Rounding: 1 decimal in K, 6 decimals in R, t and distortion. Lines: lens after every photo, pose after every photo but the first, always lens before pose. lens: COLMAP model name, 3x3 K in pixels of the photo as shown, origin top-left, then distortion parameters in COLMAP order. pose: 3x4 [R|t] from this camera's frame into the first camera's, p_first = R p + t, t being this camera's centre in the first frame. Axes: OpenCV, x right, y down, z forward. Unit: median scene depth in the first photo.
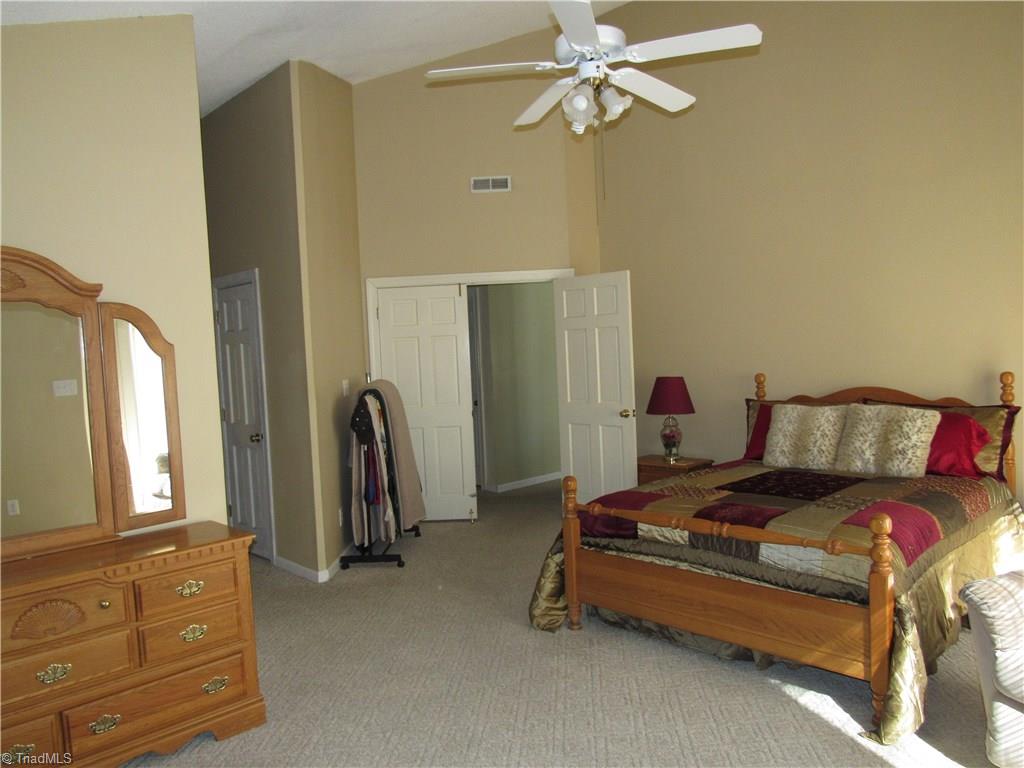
lens RADIAL K [[734.1, 0, 511.2], [0, 734.1, 383.3], [0, 0, 1]] dist [-0.037048, 0.017178]
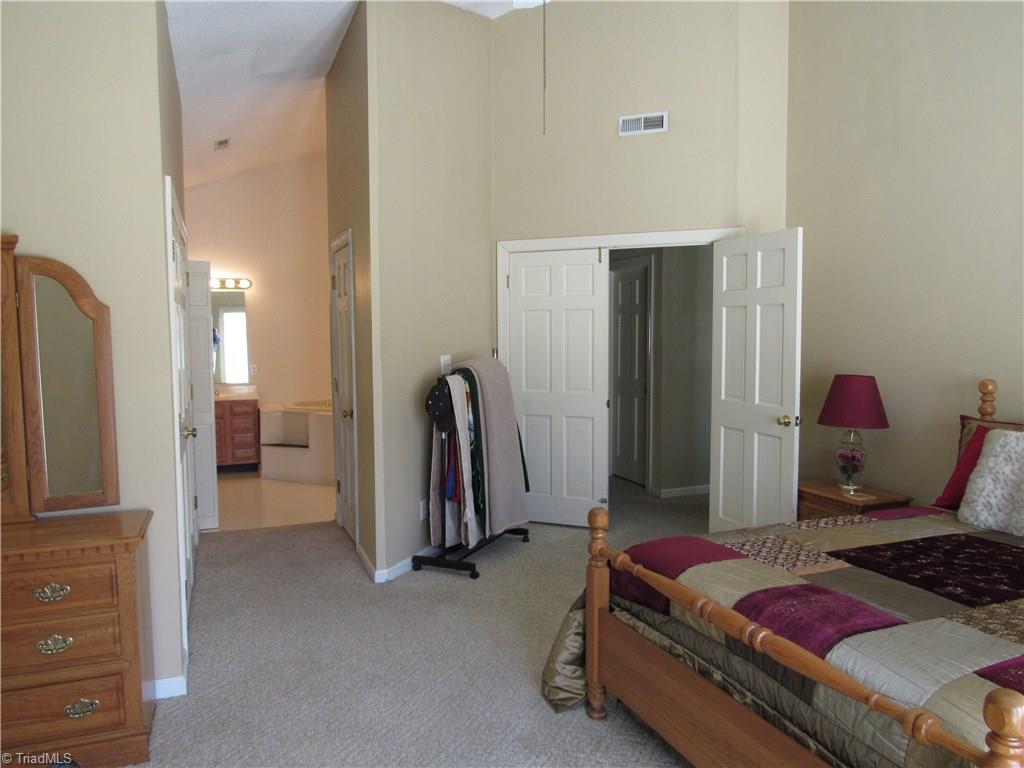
lens RADIAL K [[734.1, 0, 512.1], [0, 734.1, 386.2], [0, 0, 1]] dist [-0.037048, 0.017178]
pose [[0.924853, 0.068270, -0.374147, 0.190315], [-0.054503, 0.997394, 0.047268, -0.015148], [0.376399, -0.023324, 0.926164, 0.226029]]
